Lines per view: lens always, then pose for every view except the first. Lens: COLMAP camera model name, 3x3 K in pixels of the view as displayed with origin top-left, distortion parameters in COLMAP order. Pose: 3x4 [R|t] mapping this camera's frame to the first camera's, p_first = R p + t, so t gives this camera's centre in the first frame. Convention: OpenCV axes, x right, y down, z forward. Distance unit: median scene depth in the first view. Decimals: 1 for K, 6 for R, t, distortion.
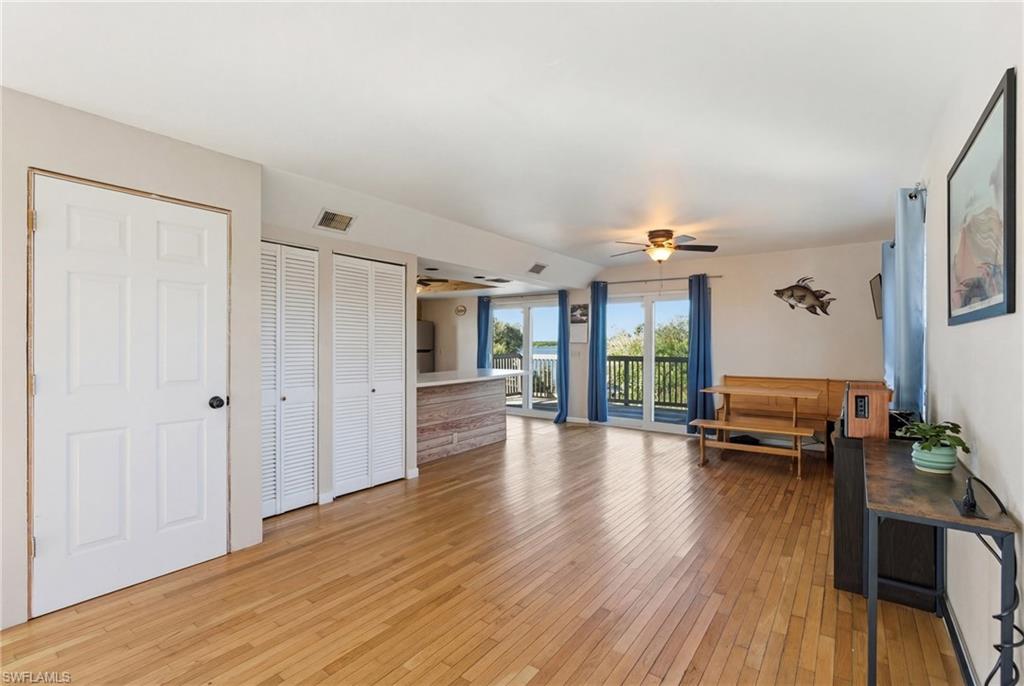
lens RADIAL K [[470.1, 0, 512.8], [0, 470.1, 338.6], [0, 0, 1]] dist [-0.004395, -0.000013]
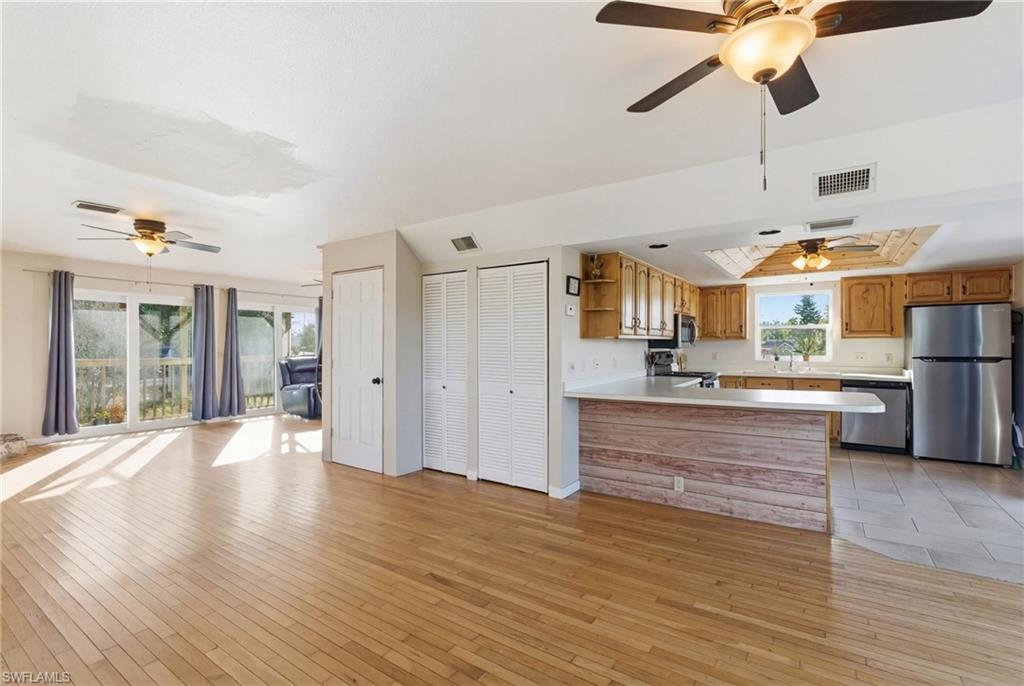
lens RADIAL K [[465.3, 0, 508.5], [0, 465.3, 343.7], [0, 0, 1]] dist [-0.002641, -0.000336]
pose [[0.031231, -0.011660, -0.999444, 0.671604], [0.010610, 0.999879, -0.011334, 0.015066], [0.999456, -0.010250, 0.031351, 0.894001]]
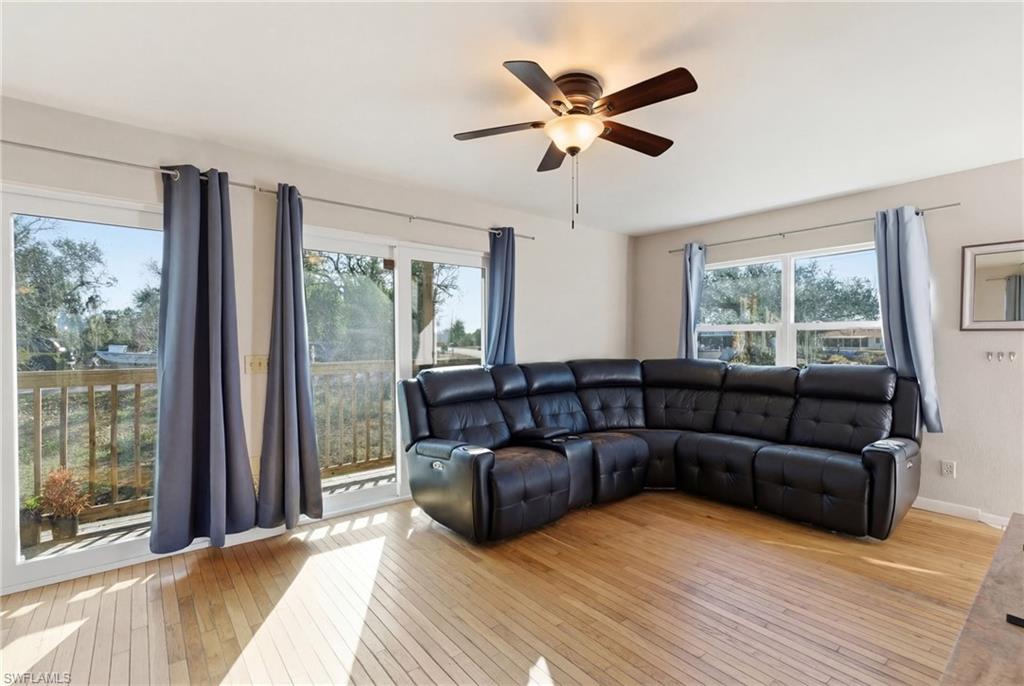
lens RADIAL K [[487.4, 0, 499.8], [0, 487.4, 340.1], [0, 0, 1]] dist [0.000022, 0.000226]
pose [[-0.278492, -0.002748, -0.960435, -0.545501], [0.010403, 0.999929, -0.005877, 0.000221], [0.960382, -0.011628, -0.278444, 0.387625]]
